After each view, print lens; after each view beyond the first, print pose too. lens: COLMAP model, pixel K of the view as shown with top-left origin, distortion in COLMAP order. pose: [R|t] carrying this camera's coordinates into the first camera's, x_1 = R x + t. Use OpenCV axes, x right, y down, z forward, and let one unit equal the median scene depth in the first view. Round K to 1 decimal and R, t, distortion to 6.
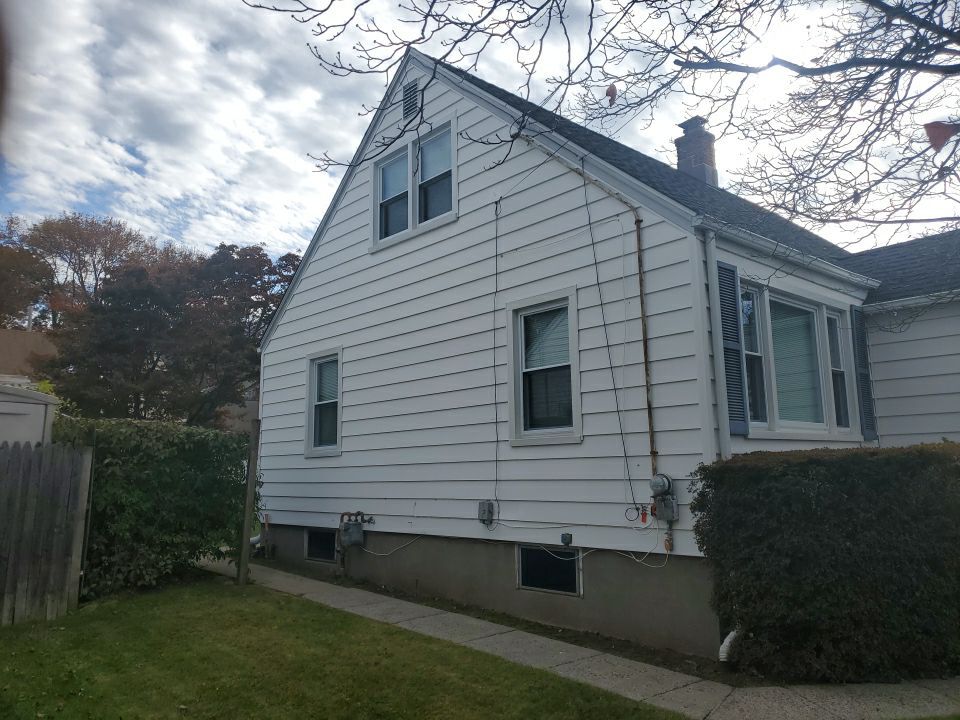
lens RADIAL K [[737.6, 0, 481.3], [0, 737.6, 353.3], [0, 0, 1]] dist [0.075431, -0.099148]
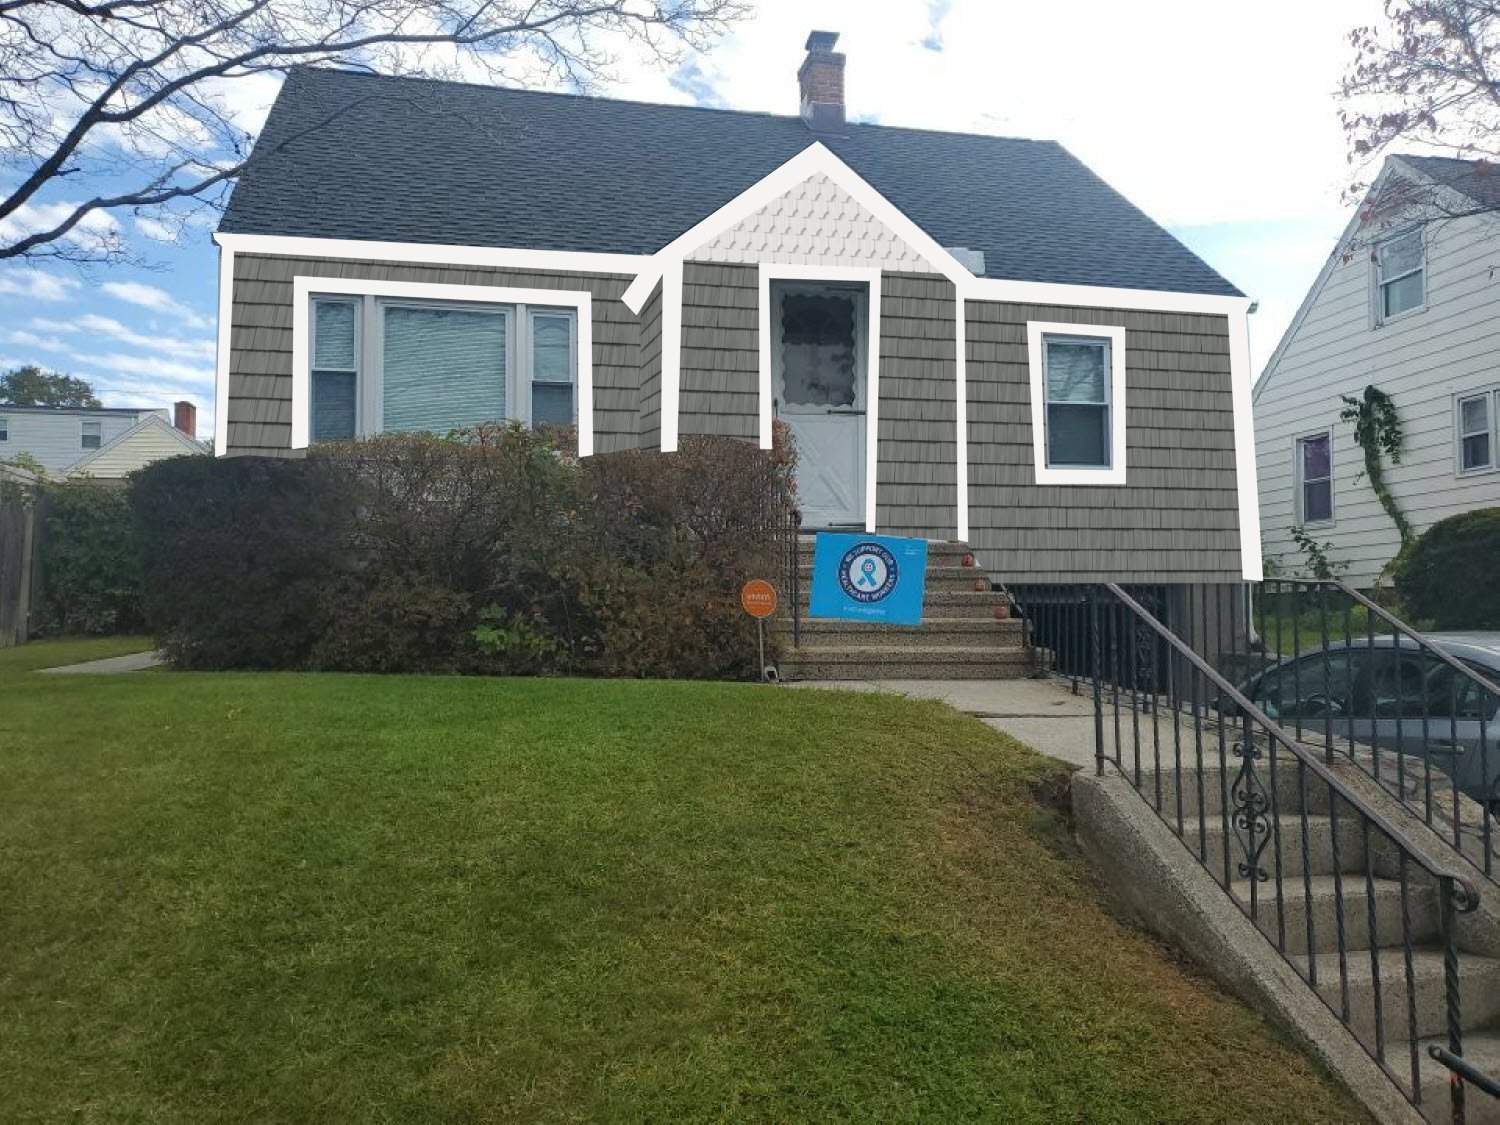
lens RADIAL K [[1180.2, 0, 747.6], [0, 1180.2, 564.8], [0, 0, 1]] dist [0.090924, -0.106958]
pose [[0.875144, -0.015419, -0.483617, 1.351821], [0.064937, 0.994193, 0.085812, 0.130964], [0.479486, -0.106503, 0.871063, -0.082709]]
